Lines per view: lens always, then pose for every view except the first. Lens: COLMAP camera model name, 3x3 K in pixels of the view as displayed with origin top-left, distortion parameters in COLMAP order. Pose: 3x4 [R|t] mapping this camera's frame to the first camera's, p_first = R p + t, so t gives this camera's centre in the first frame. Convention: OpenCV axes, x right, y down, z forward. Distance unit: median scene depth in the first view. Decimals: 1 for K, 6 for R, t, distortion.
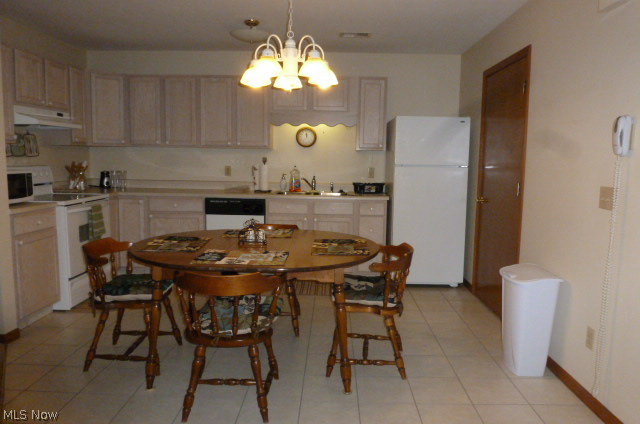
lens RADIAL K [[459.5, 0, 320.0], [0, 459.5, 212.0], [0, 0, 1]] dist [-0.043482, 0.002671]
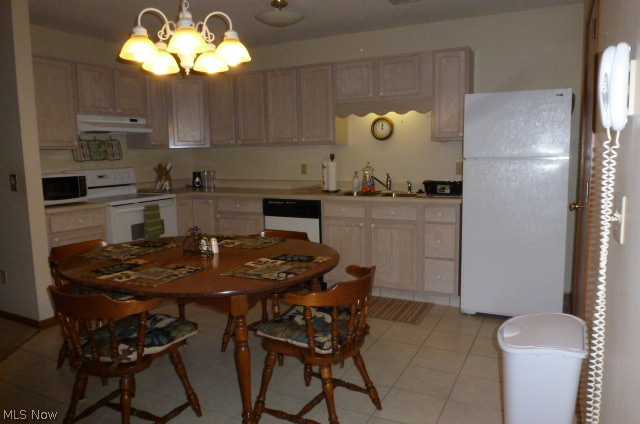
lens RADIAL K [[459.5, 0, 320.0], [0, 459.5, 212.0], [0, 0, 1]] dist [-0.043482, 0.002671]
pose [[0.901939, 0.021264, -0.431339, 0.263620], [-0.017657, 0.999768, 0.012365, -0.016454], [0.431502, -0.003536, 0.902105, 0.189375]]
